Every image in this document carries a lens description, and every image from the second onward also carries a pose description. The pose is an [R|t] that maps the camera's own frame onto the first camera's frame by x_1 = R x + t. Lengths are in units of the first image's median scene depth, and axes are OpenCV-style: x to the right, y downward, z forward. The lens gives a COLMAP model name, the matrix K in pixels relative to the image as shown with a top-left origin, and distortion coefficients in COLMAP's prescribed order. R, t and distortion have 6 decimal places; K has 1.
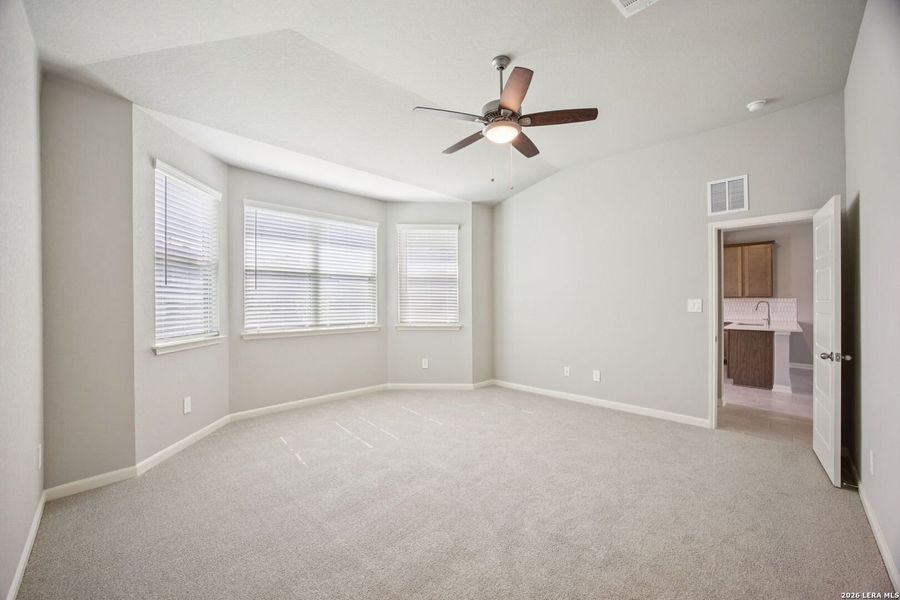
lens RADIAL K [[357.5, 0, 447.1], [0, 357.5, 301.2], [0, 0, 1]] dist [-0.060556, 0.041731]
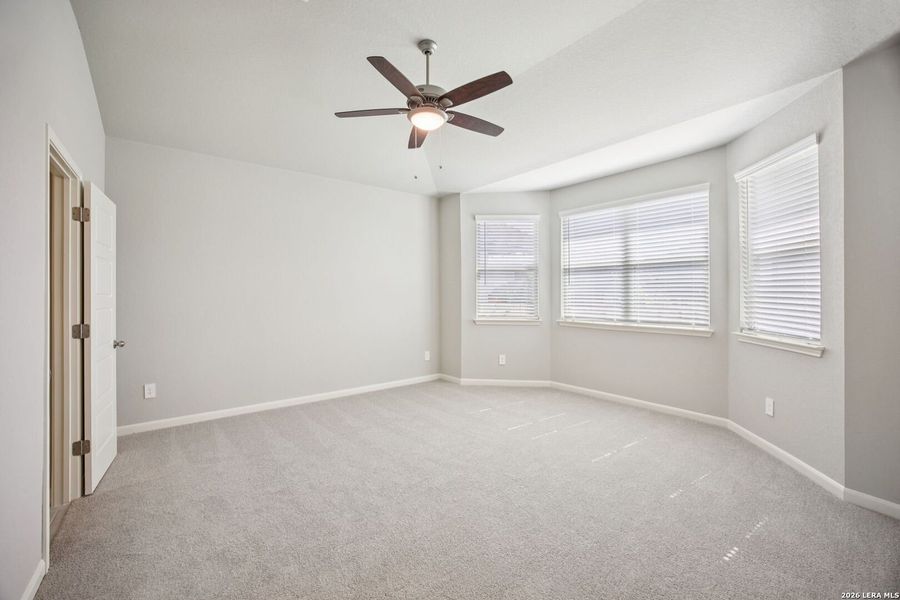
lens RADIAL K [[340.8, 0, 450.9], [0, 340.8, 294.1], [0, 0, 1]] dist [-0.000395, 0.000053]
pose [[-0.064919, 0.000259, -0.997891, 0.558035], [0.000165, 1.000000, 0.000248, -0.001493], [0.997891, -0.000149, -0.064919, 0.595501]]
